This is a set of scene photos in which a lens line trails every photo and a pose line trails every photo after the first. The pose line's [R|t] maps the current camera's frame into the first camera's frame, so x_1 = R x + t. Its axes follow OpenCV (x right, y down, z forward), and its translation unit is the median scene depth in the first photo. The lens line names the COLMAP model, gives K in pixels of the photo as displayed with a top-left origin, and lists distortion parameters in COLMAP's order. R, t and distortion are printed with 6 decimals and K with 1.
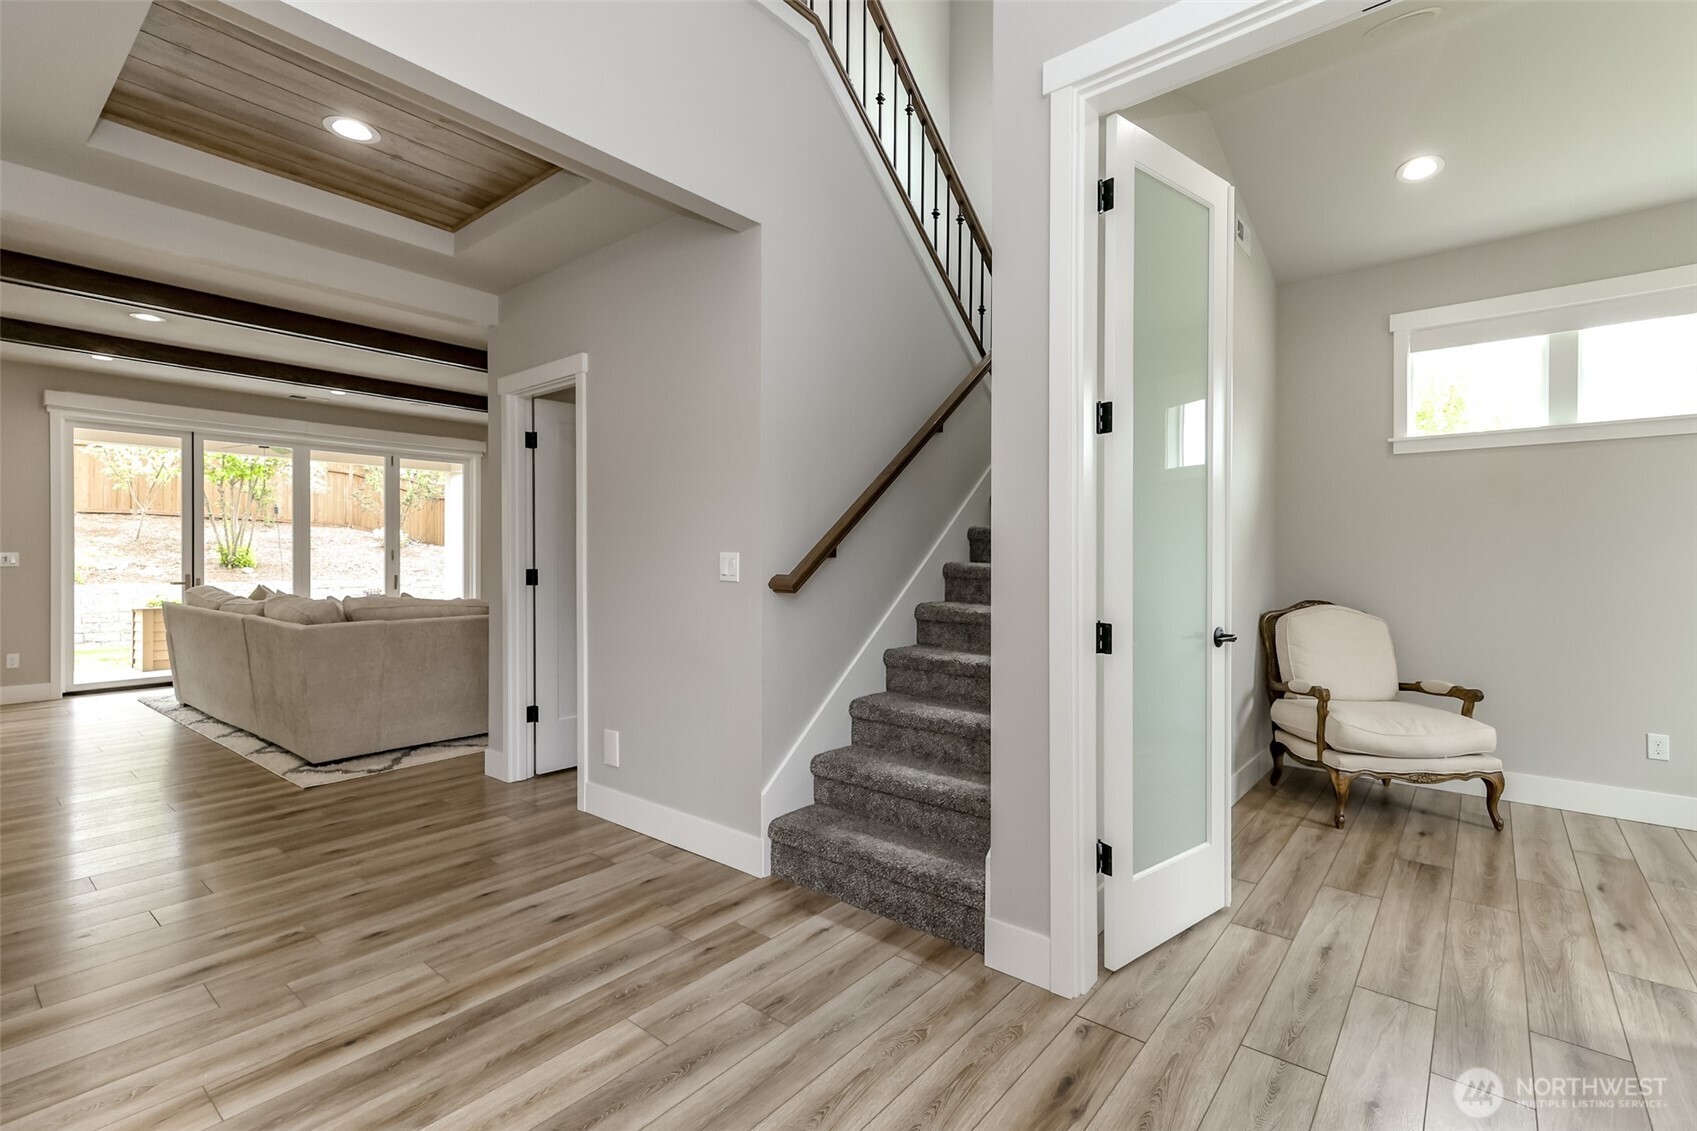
lens RADIAL K [[777.2, 0, 846.6], [0, 777.2, 558.4], [0, 0, 1]] dist [0.019256, -0.000046]
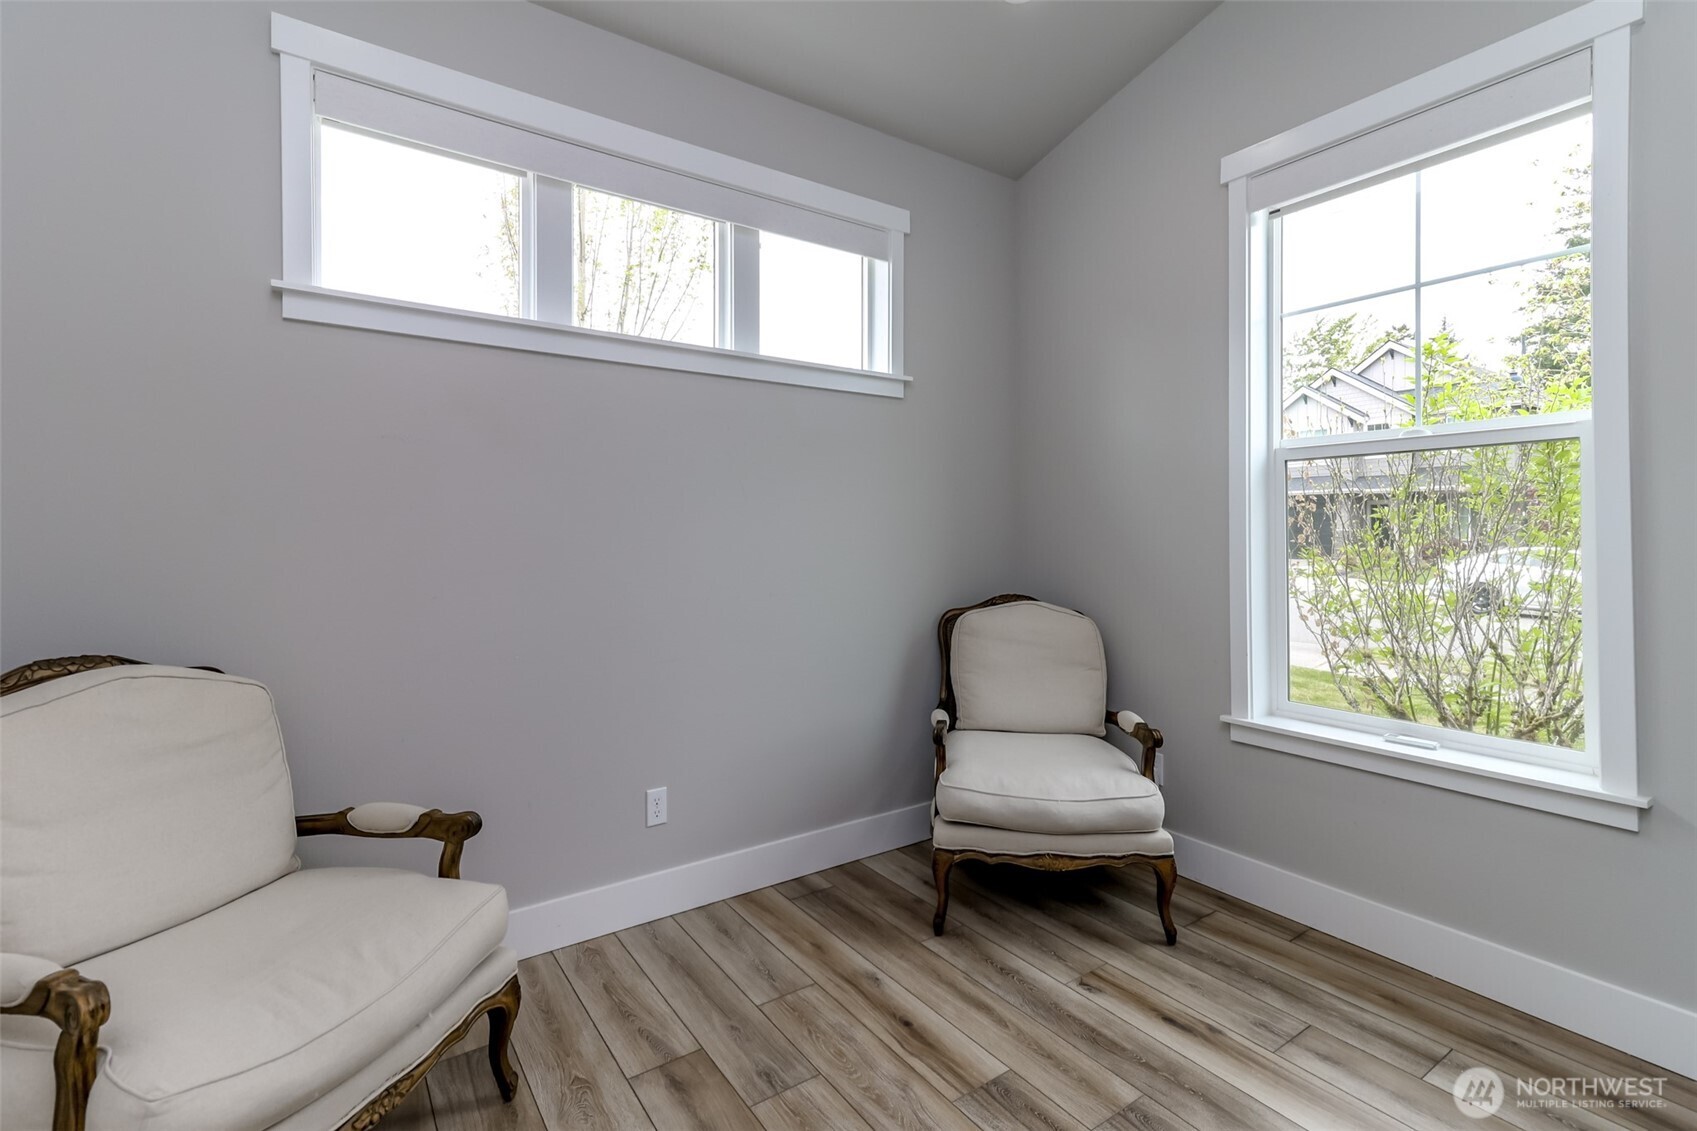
lens RADIAL K [[777.2, 0, 853.8], [0, 777.2, 538.3], [0, 0, 1]] dist [0.019256, -0.000046]
pose [[0.278447, -0.000199, 0.960451, 0.396549], [0.001201, 0.999999, -0.000141, -0.003163], [-0.960451, 0.001193, 0.278447, 0.628526]]
